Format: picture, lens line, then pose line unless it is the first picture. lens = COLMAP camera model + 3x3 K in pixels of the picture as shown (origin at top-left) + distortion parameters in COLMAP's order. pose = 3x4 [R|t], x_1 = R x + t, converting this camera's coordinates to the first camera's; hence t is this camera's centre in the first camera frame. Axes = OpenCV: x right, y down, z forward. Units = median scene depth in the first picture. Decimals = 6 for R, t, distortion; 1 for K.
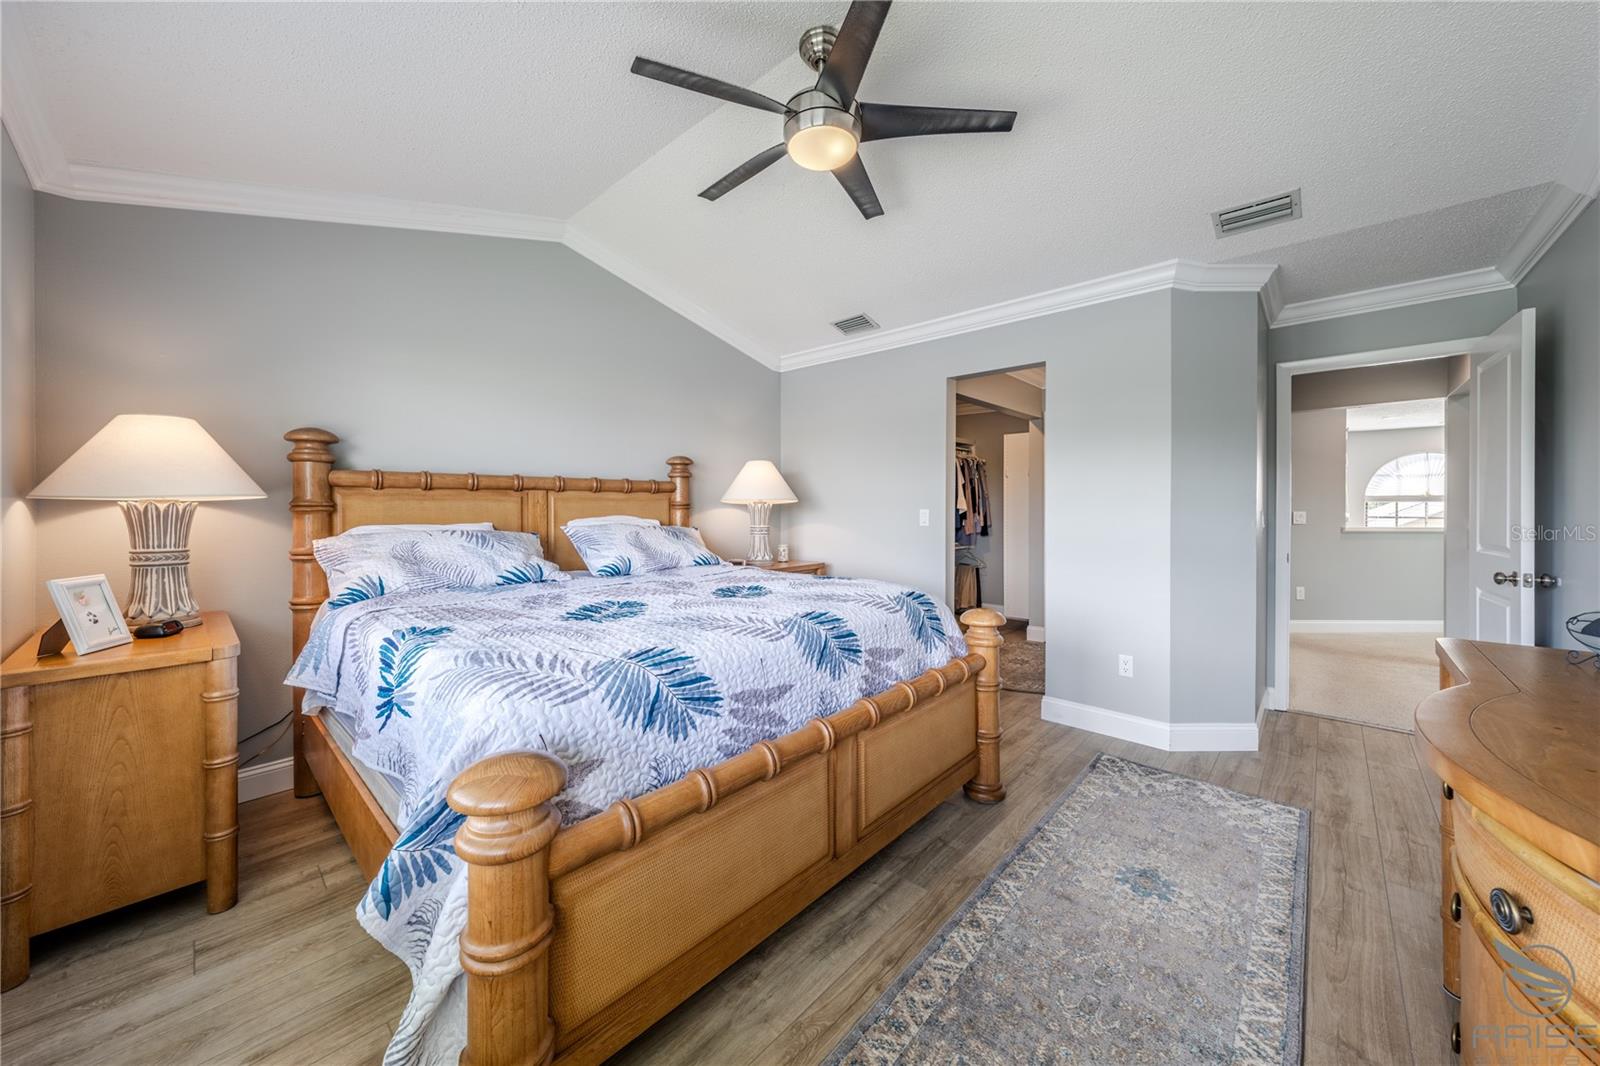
lens RADIAL K [[582.2, 0, 802.9], [0, 582.2, 502.0], [0, 0, 1]] dist [0.001531, 0.000069]
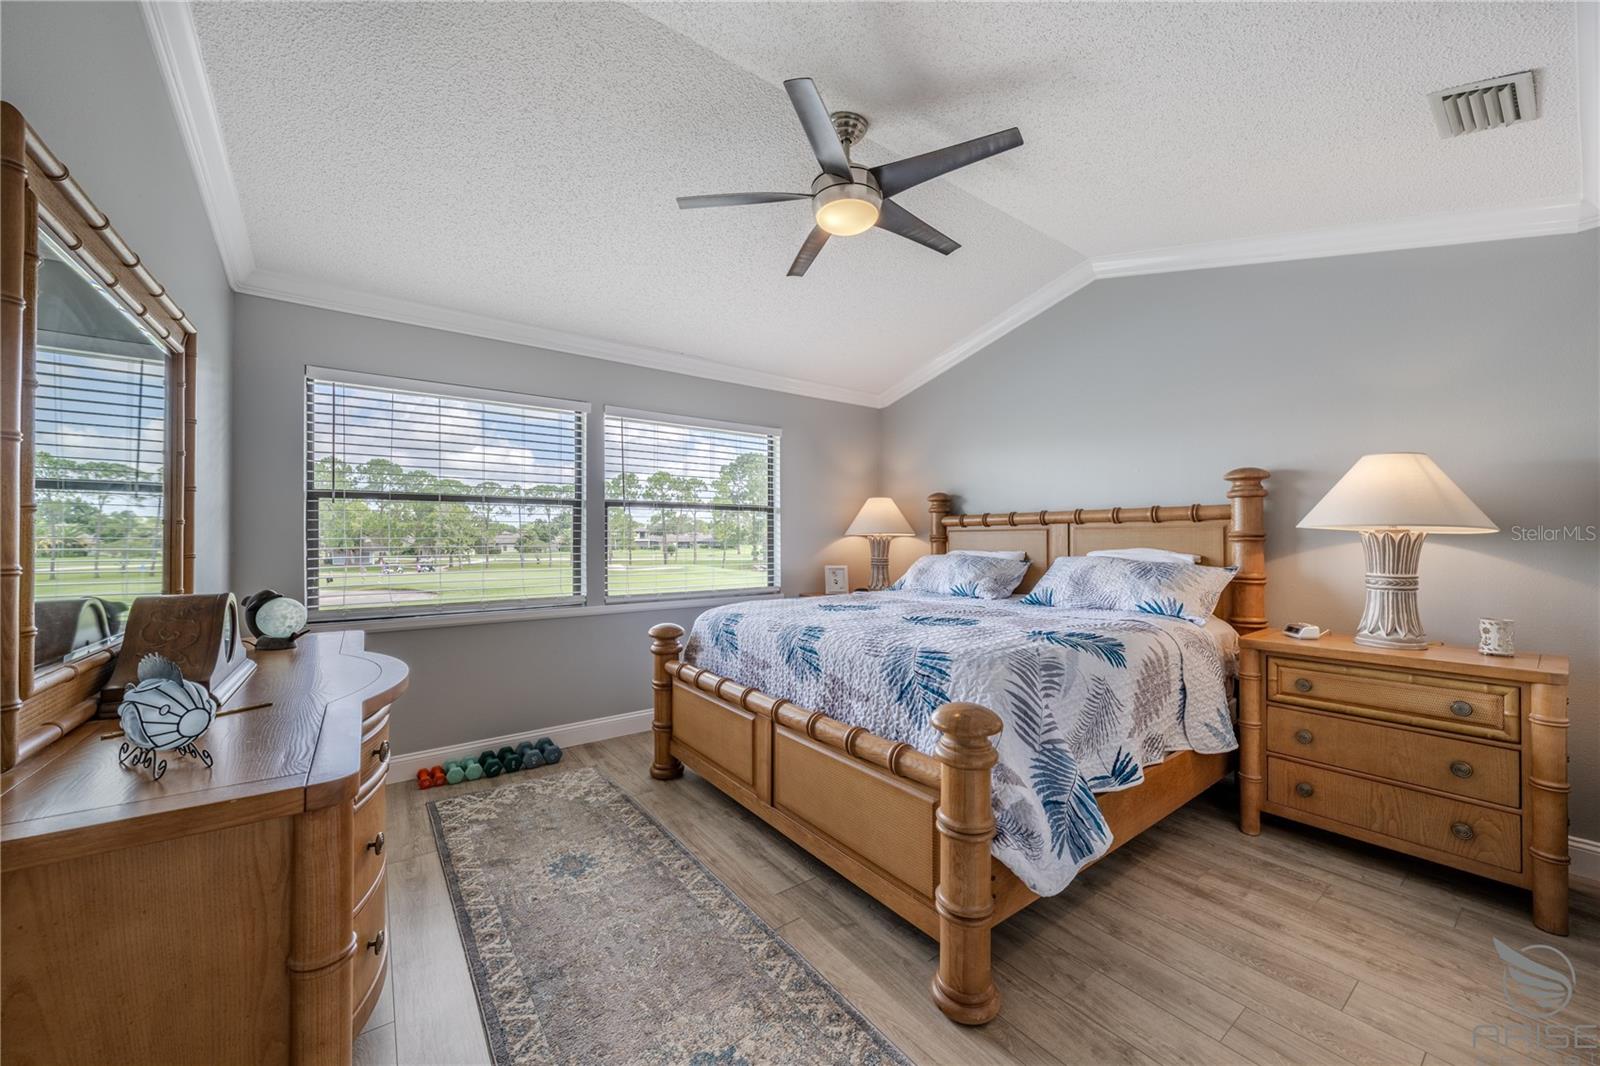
lens RADIAL K [[582.2, 0, 787.7], [0, 582.2, 531.6], [0, 0, 1]] dist [0.001531, 0.000069]
pose [[-0.209660, -0.009922, -0.977724, 1.110155], [0.009470, 0.999881, -0.012177, 0.005491], [0.977728, -0.011812, -0.209542, 1.093836]]
